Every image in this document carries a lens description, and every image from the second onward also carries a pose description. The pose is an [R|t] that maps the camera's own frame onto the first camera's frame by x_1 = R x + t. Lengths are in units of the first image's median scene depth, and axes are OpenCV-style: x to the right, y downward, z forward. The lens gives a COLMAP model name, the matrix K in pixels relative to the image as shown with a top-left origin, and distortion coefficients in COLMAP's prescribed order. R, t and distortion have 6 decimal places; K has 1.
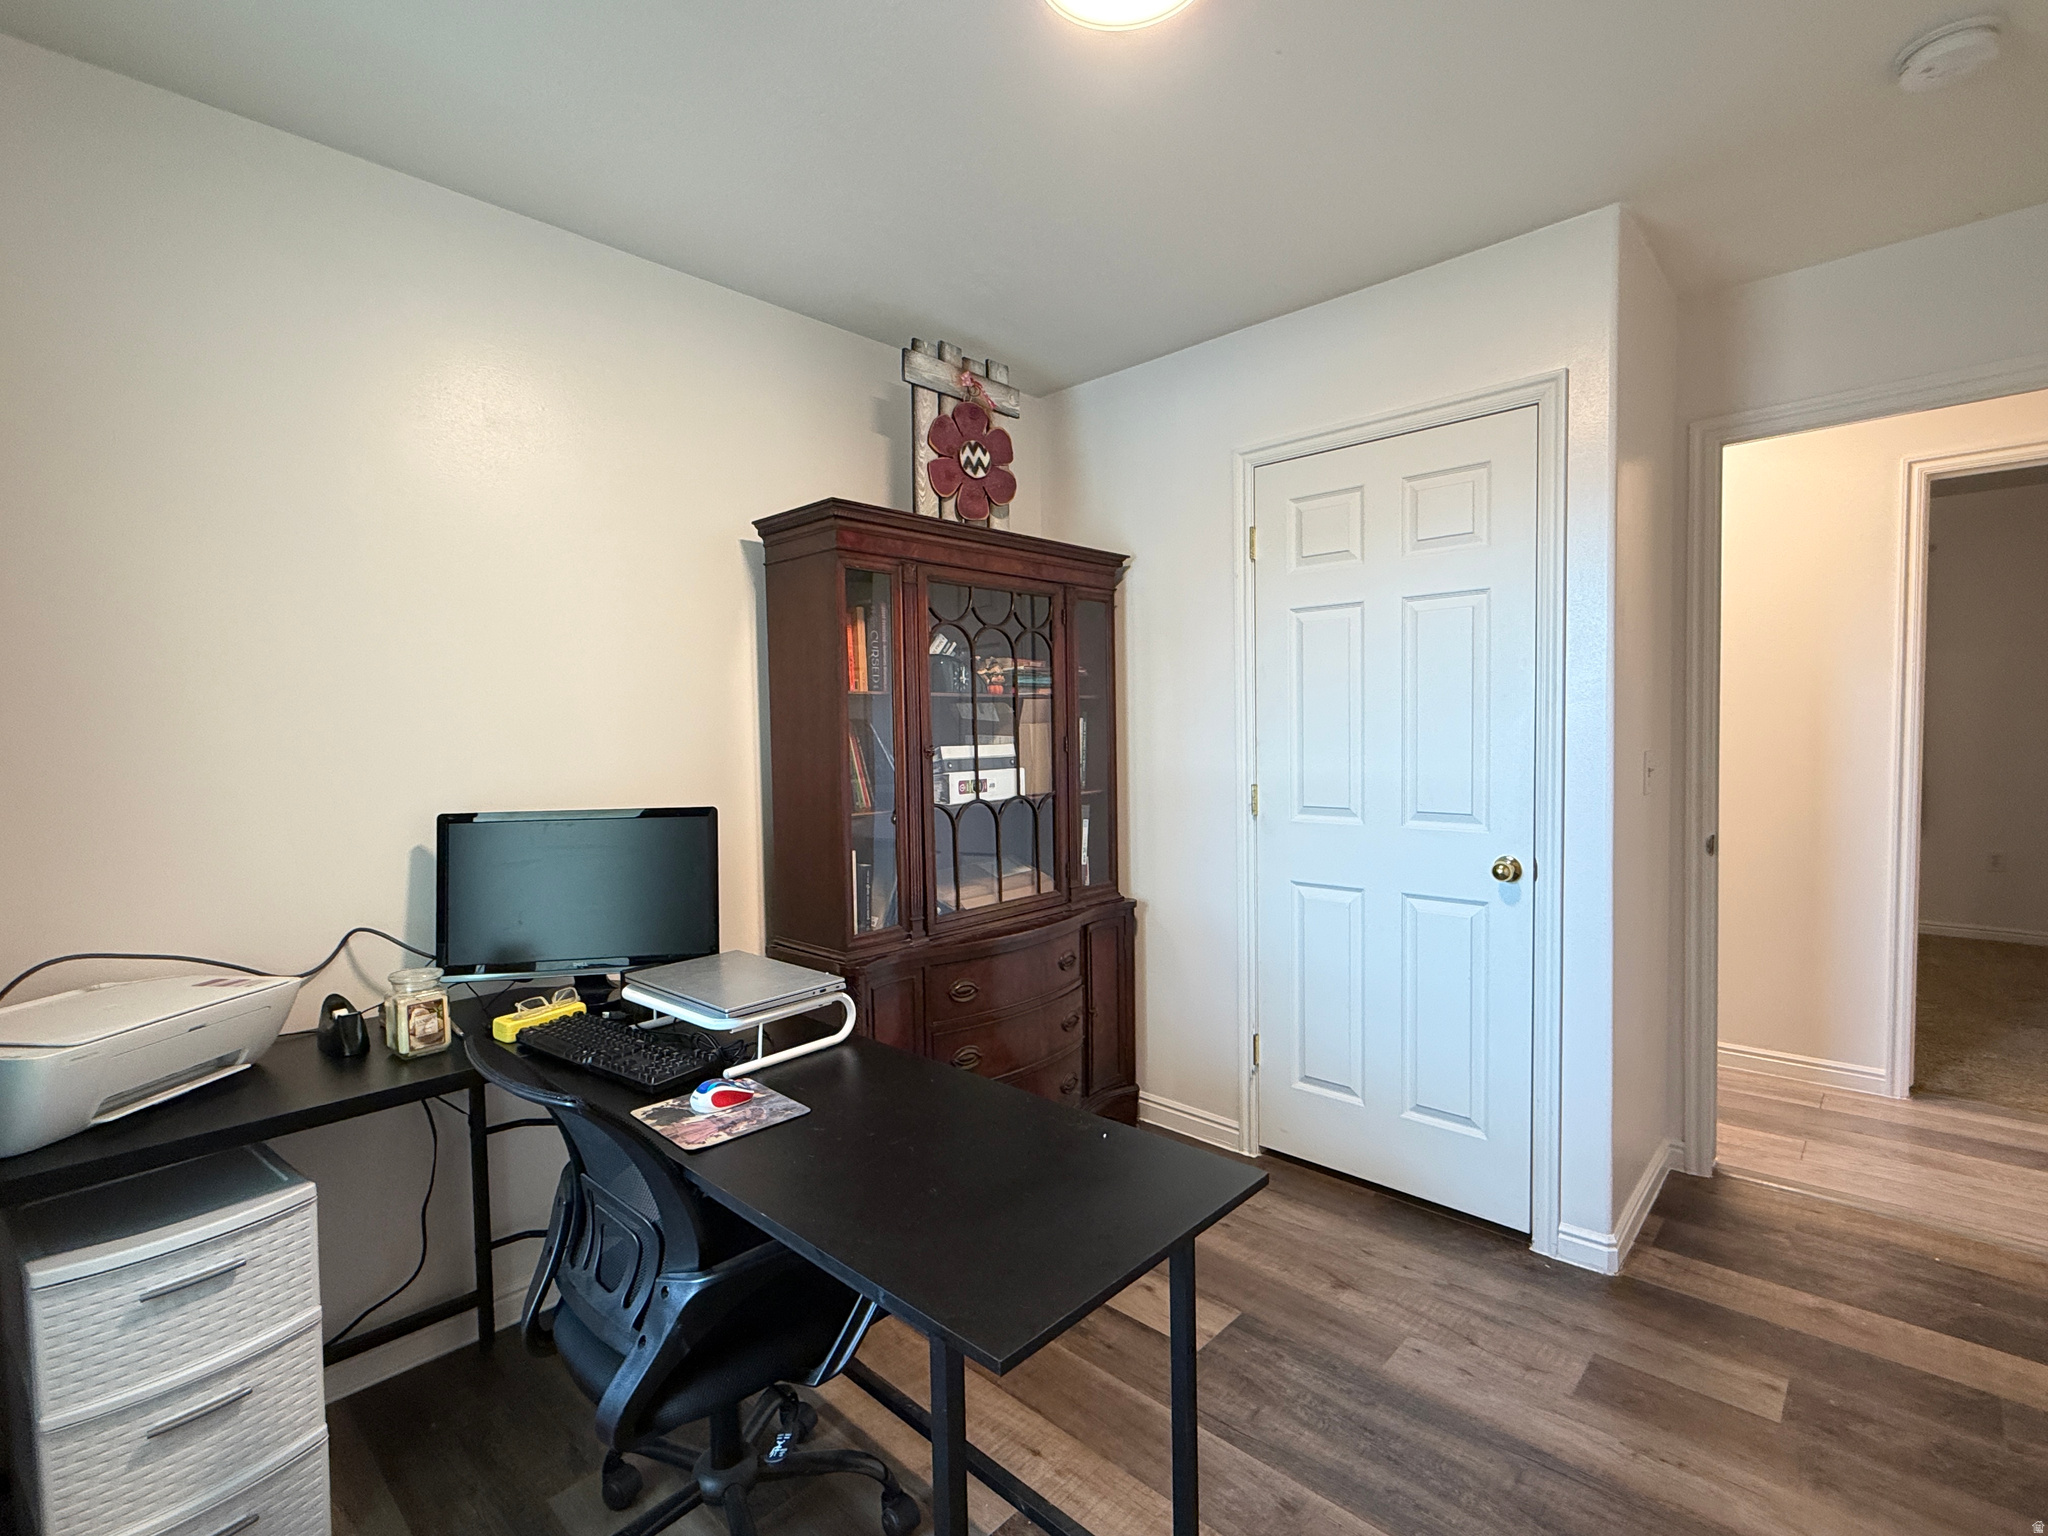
lens RADIAL K [[937.2, 0, 1027.5], [0, 937.2, 777.8], [0, 0, 1]] dist [-0.038059, 0.000519]
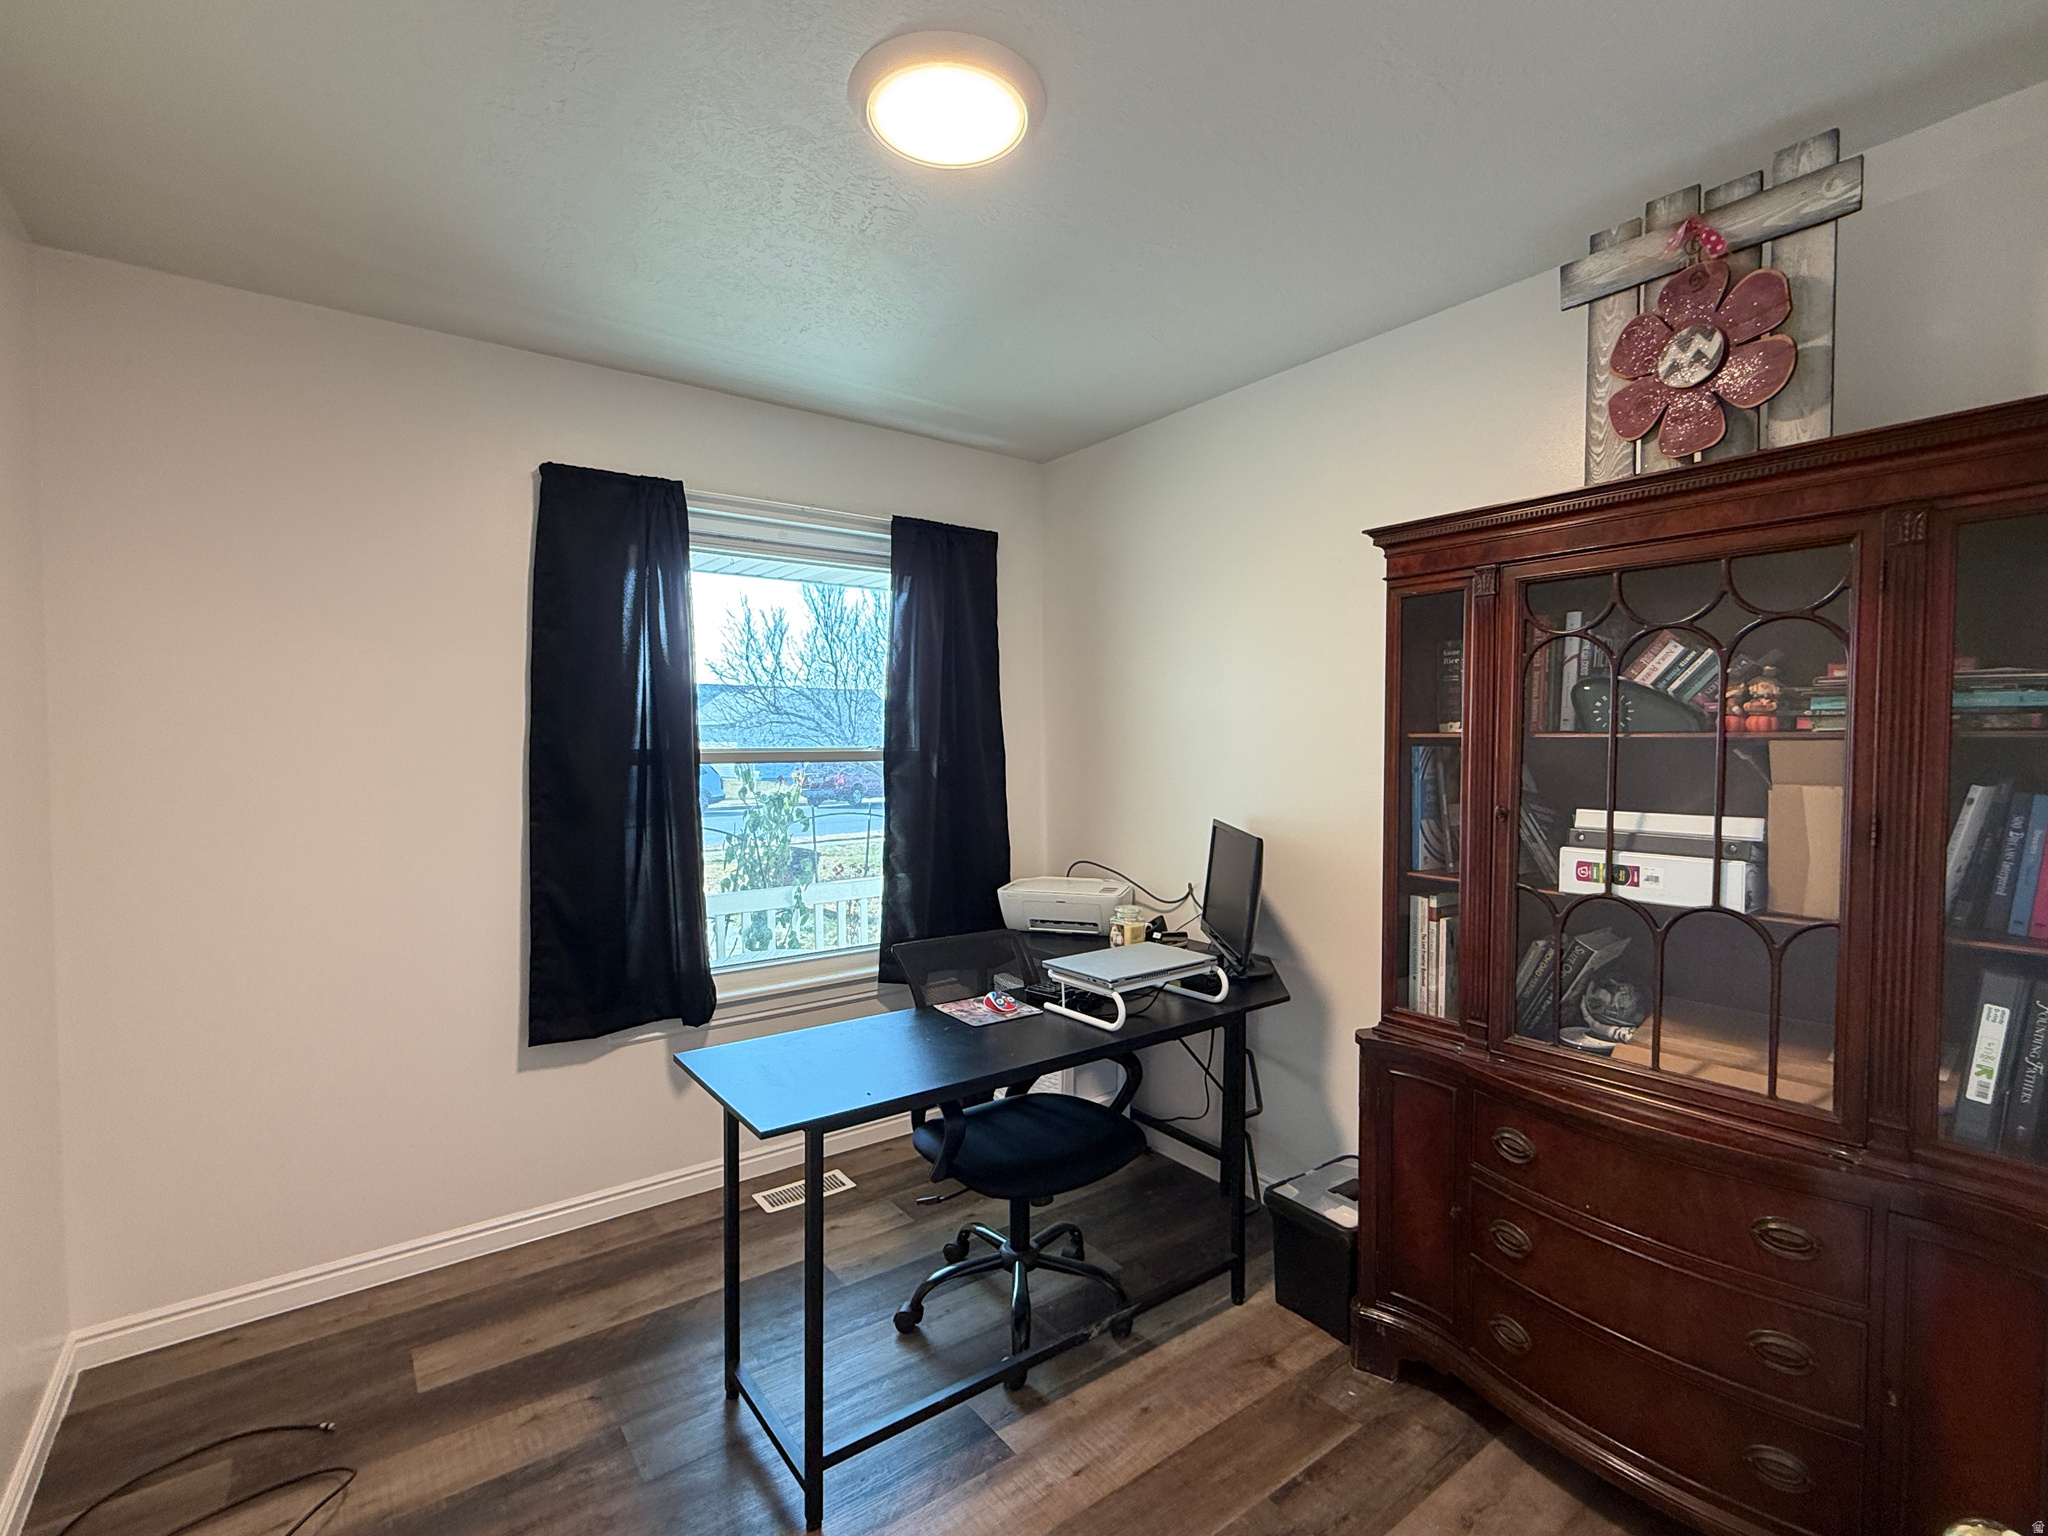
lens RADIAL K [[937.2, 0, 1027.5], [0, 937.2, 777.8], [0, 0, 1]] dist [-0.038059, 0.000519]
pose [[-0.182810, 0.059945, -0.981319, 0.655423], [-0.045667, 0.996544, 0.069382, -0.085125], [0.982087, 0.057497, -0.179441, 0.709586]]
